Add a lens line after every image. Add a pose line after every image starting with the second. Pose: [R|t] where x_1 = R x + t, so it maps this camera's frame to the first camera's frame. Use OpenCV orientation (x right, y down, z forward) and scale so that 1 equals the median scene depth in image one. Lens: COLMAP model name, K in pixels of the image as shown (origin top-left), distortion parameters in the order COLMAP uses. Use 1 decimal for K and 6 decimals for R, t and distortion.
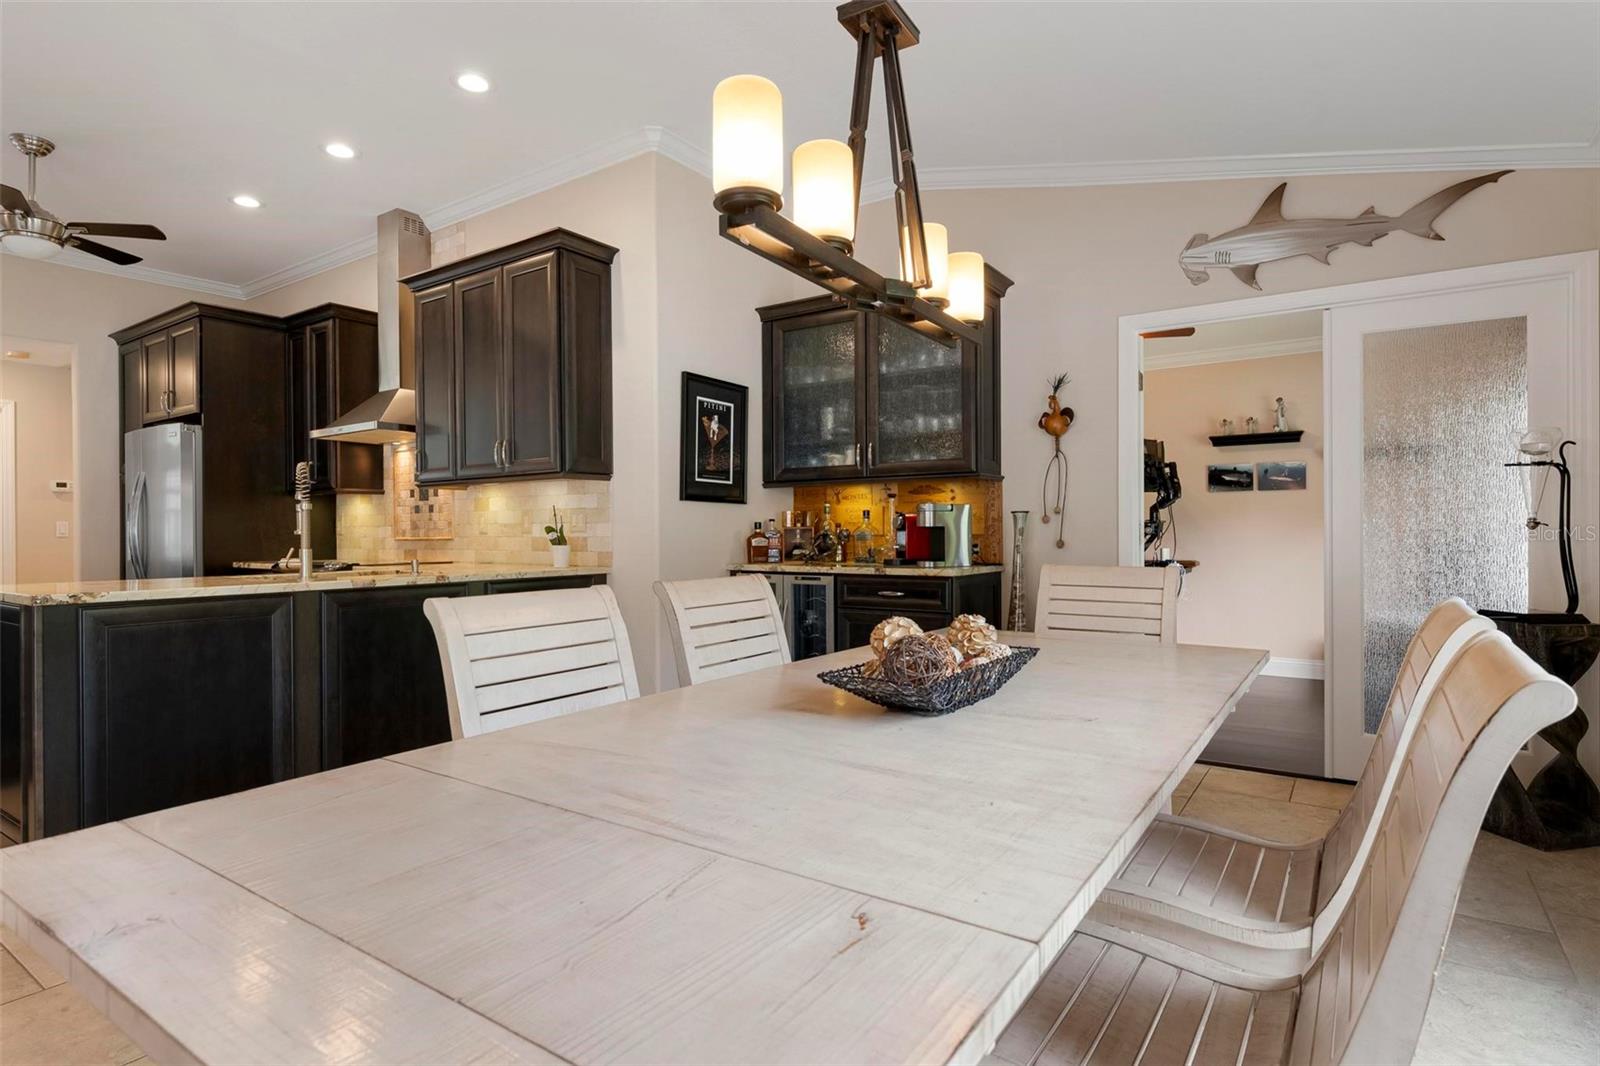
lens RADIAL K [[830.4, 0, 800.0], [0, 830.4, 533.0], [0, 0, 1]] dist [-0.004006, -0.000240]
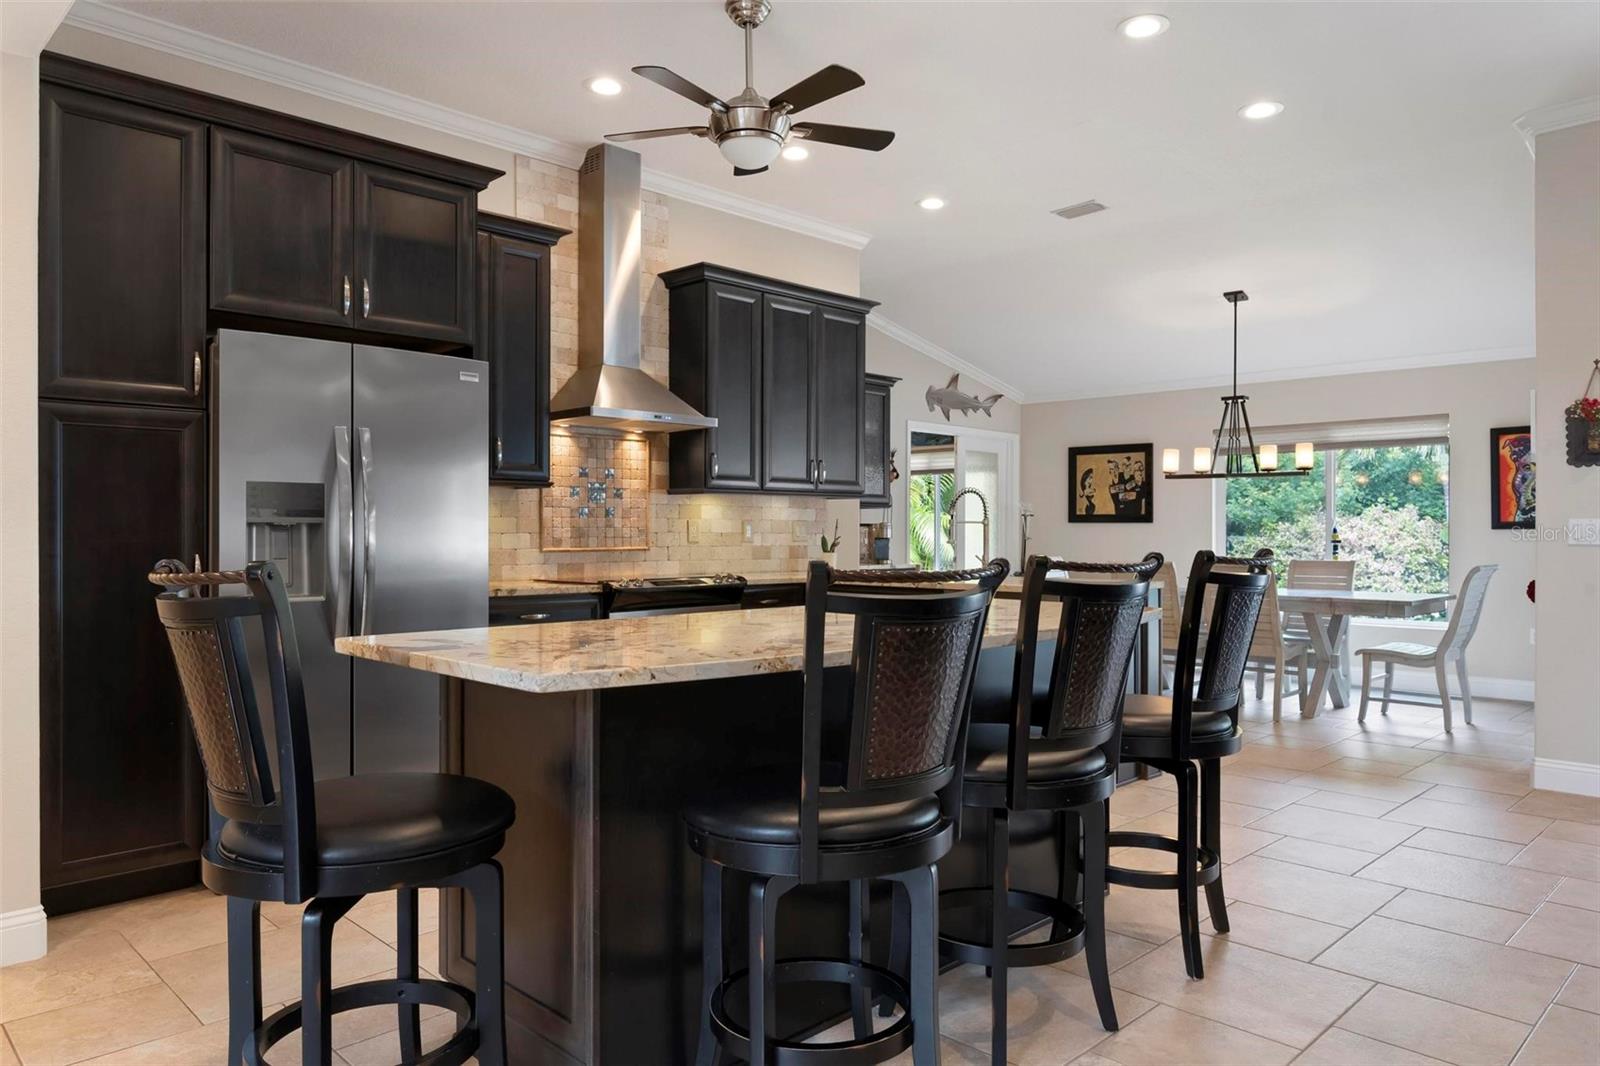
lens RADIAL K [[1065.5, 0, 800.0], [0, 1065.5, 533.0], [0, 0, 1]] dist [0.001075, -0.000282]
pose [[0.183818, 0.007385, 0.982933, -1.532728], [-0.001667, 0.999973, -0.007202, -0.002018], [-0.982959, -0.000315, 0.183825, 0.653253]]
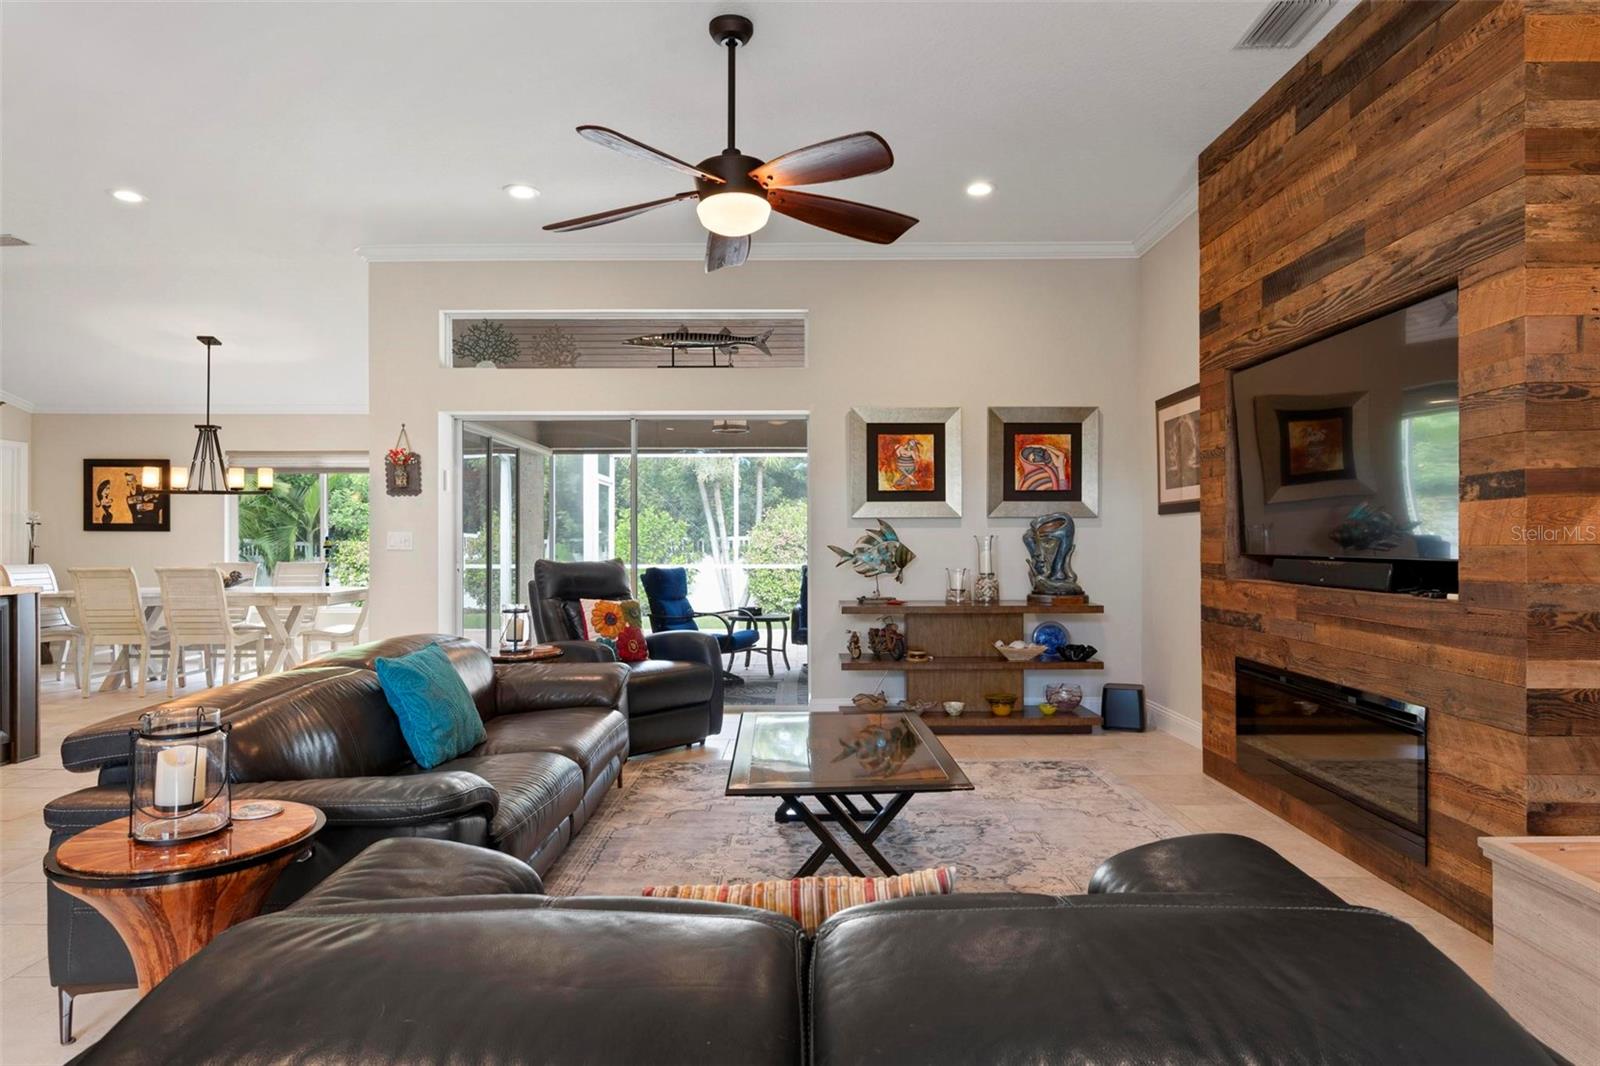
lens RADIAL K [[920.5, 0, 800.0], [0, 920.5, 533.0], [0, 0, 1]] dist [0.000918, -0.000041]
pose [[-0.562238, 0.010700, 0.826906, -1.756631], [0.006543, 0.999943, -0.008491, -0.008227], [-0.826950, 0.000637, -0.562276, 0.378163]]
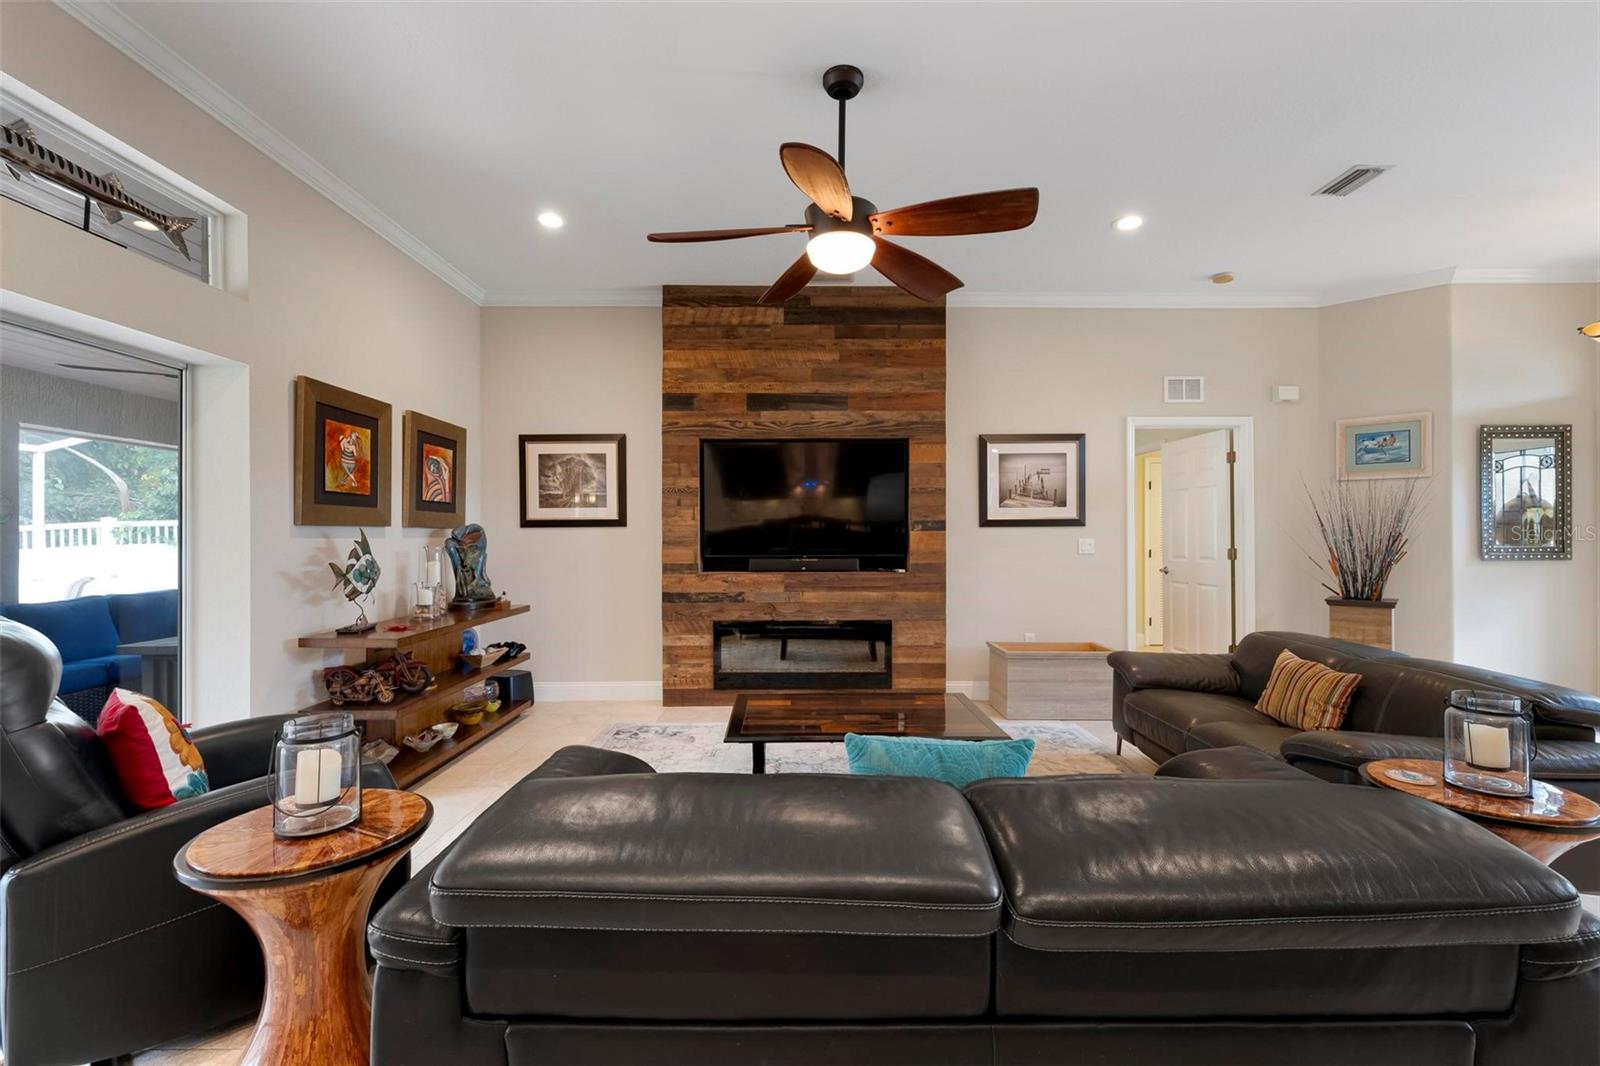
lens RADIAL K [[677.2, 0, 800.0], [0, 677.2, 533.0], [0, 0, 1]] dist [0.001554, 0.000083]
pose [[-0.823384, 0.004617, -0.567466, -0.826674], [0.005221, 0.999986, 0.000560, -0.027918], [0.567460, -0.002501, -0.823397, 0.458916]]
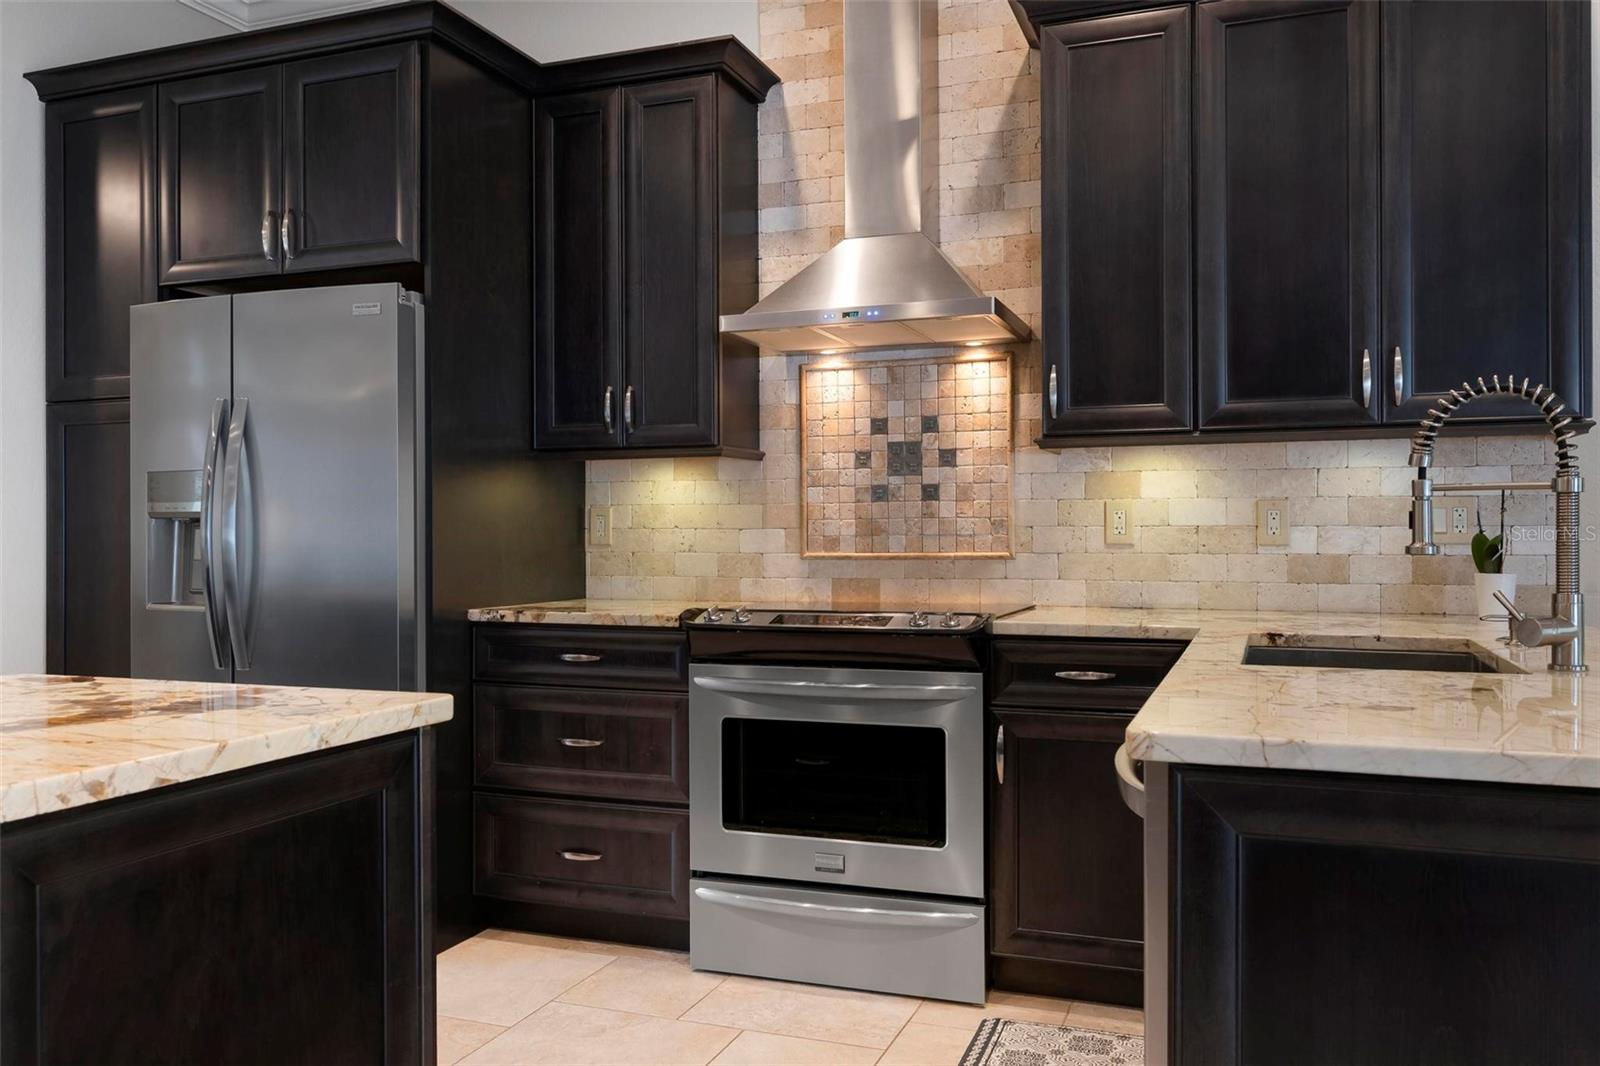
lens RADIAL K [[1251.9, 0, 800.0], [0, 1251.9, 533.0], [0, 0, 1]] dist [-0.006176, 0.005290]
pose [[0.970944, 0.004891, 0.239256, -0.726141], [-0.004370, 0.999987, -0.002708, -0.004127], [-0.239266, 0.001584, 0.970953, 0.341804]]
